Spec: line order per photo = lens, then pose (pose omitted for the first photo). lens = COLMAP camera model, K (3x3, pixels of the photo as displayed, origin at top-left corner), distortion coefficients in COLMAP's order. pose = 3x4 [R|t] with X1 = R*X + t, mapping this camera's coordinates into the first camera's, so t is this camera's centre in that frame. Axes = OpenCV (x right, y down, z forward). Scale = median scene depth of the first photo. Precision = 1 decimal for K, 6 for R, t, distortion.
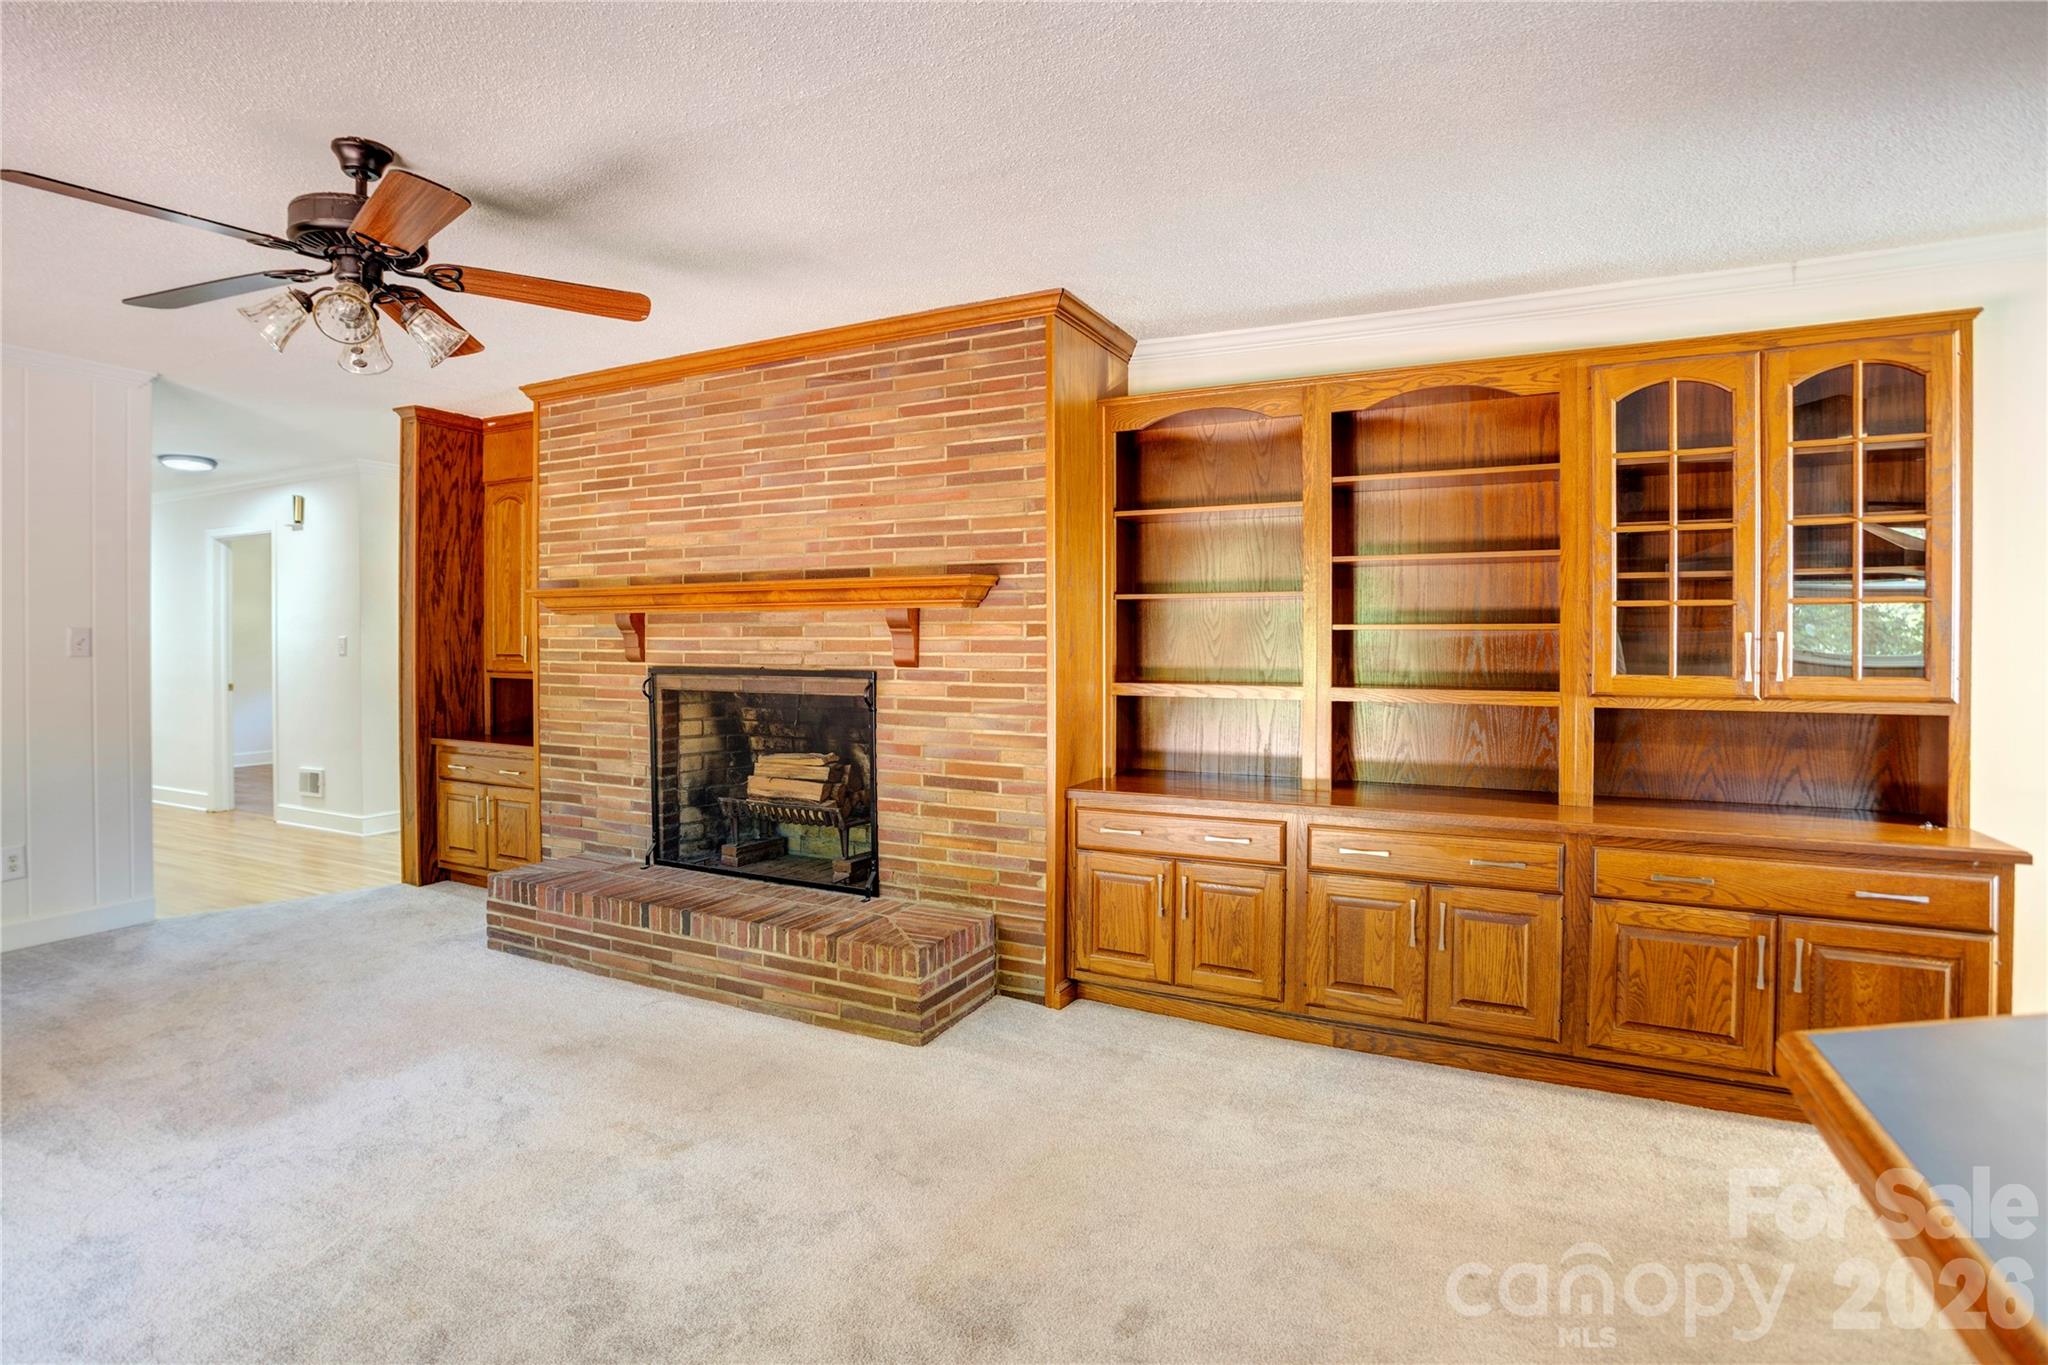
lens RADIAL K [[1008.4, 0, 900.3], [0, 1008.4, 661.9], [0, 0, 1]] dist [-0.032762, 0.005125]
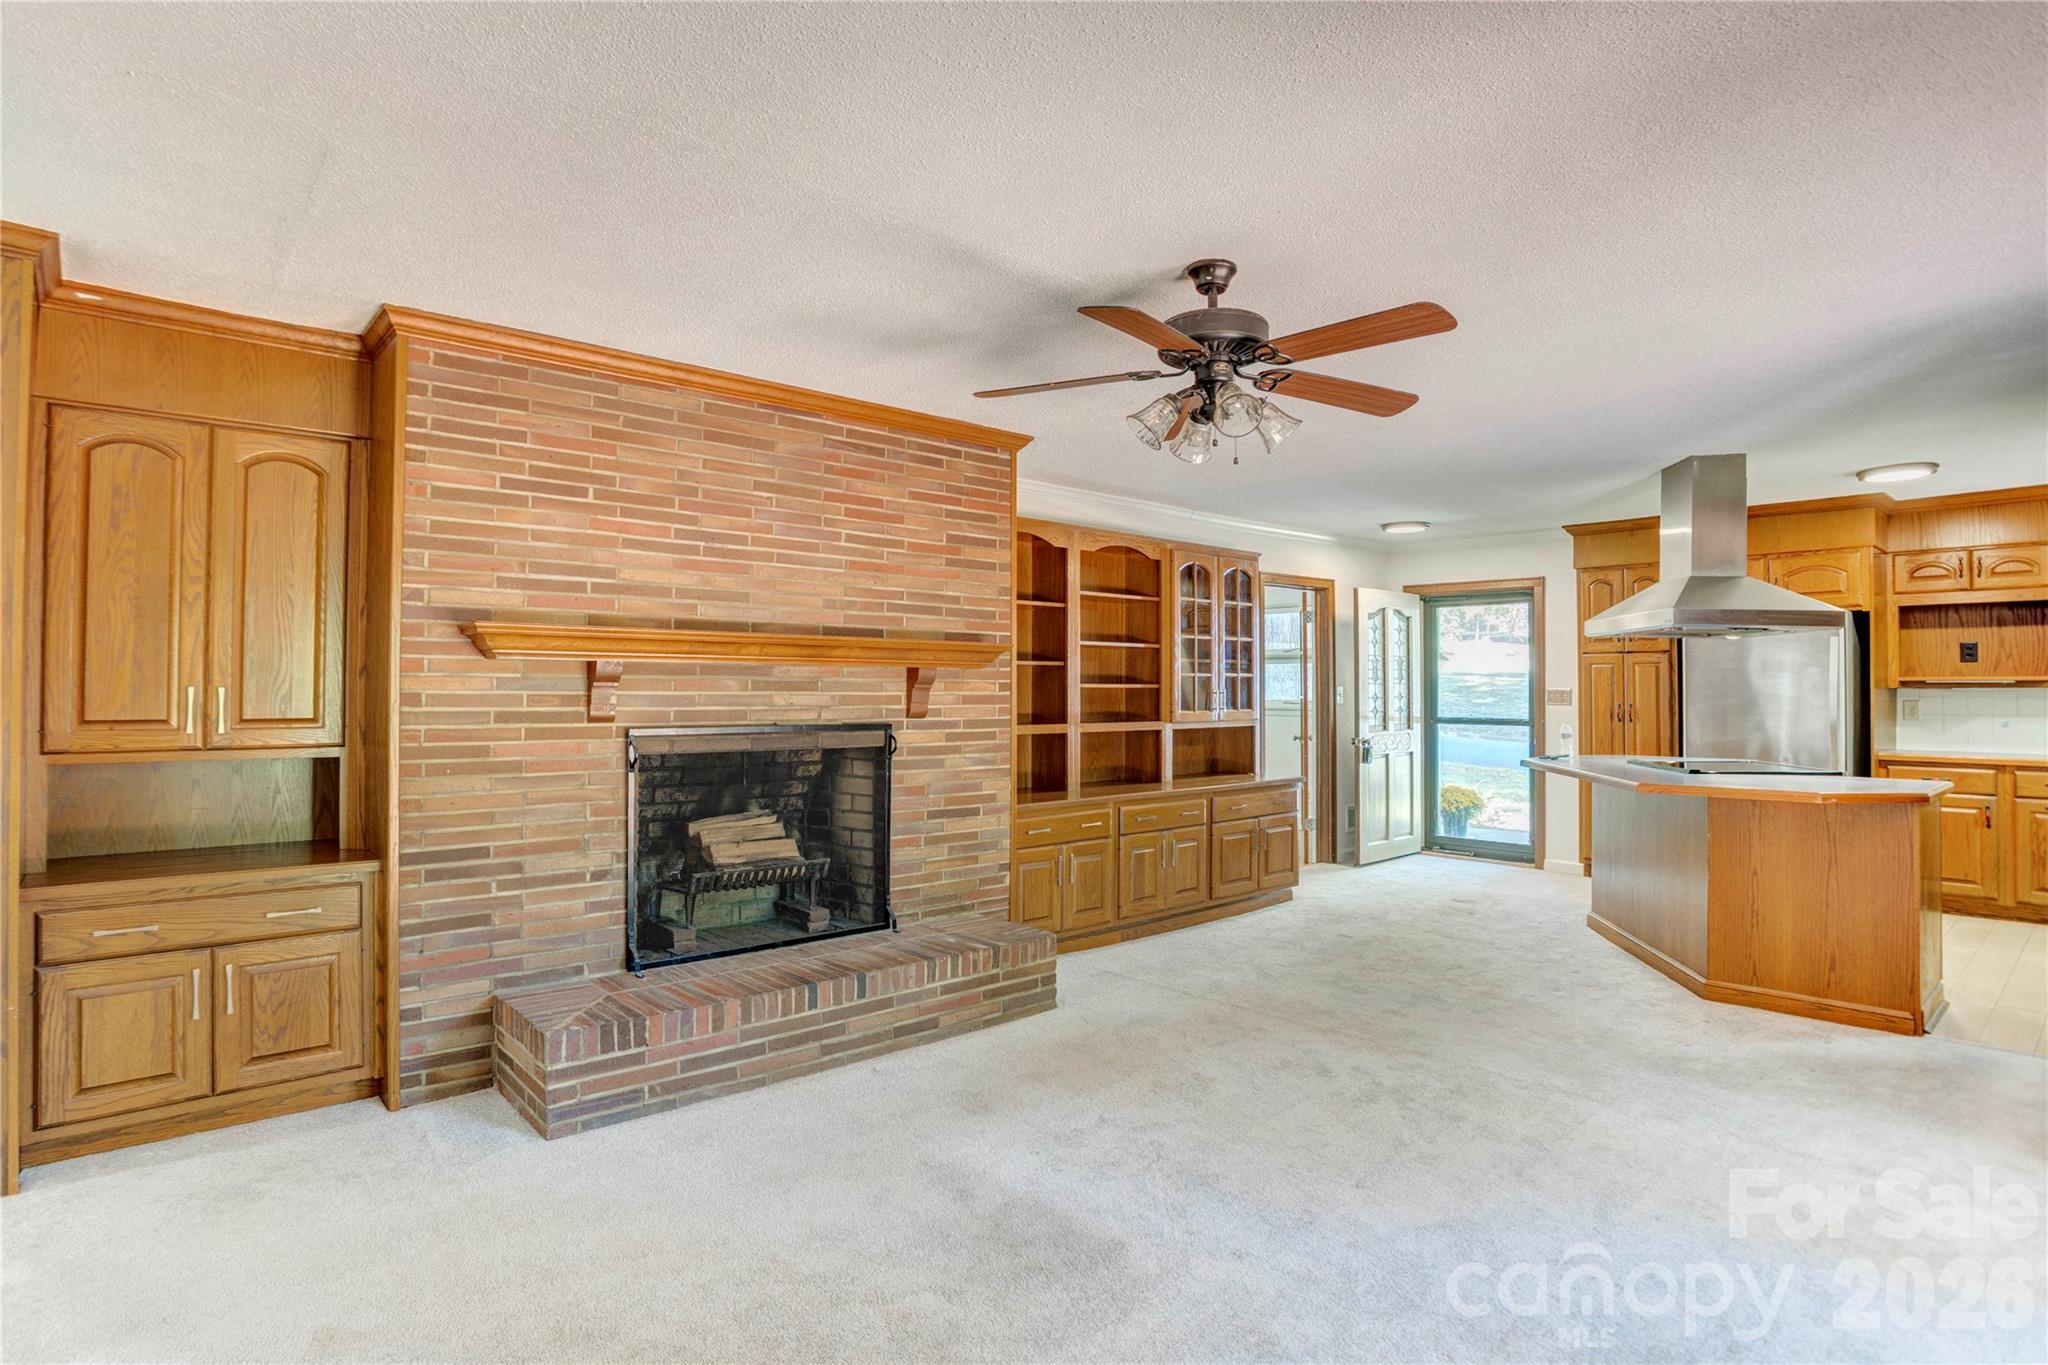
lens RADIAL K [[1073.9, 0, 1026.8], [0, 1073.9, 668.3], [0, 0, 1]] dist [0.001043, 0.005860]
pose [[0.338186, 0.013568, 0.940982, -1.077278], [0.007852, 0.999821, -0.017238, -0.028996], [-0.941047, 0.013218, 0.338018, 0.458214]]
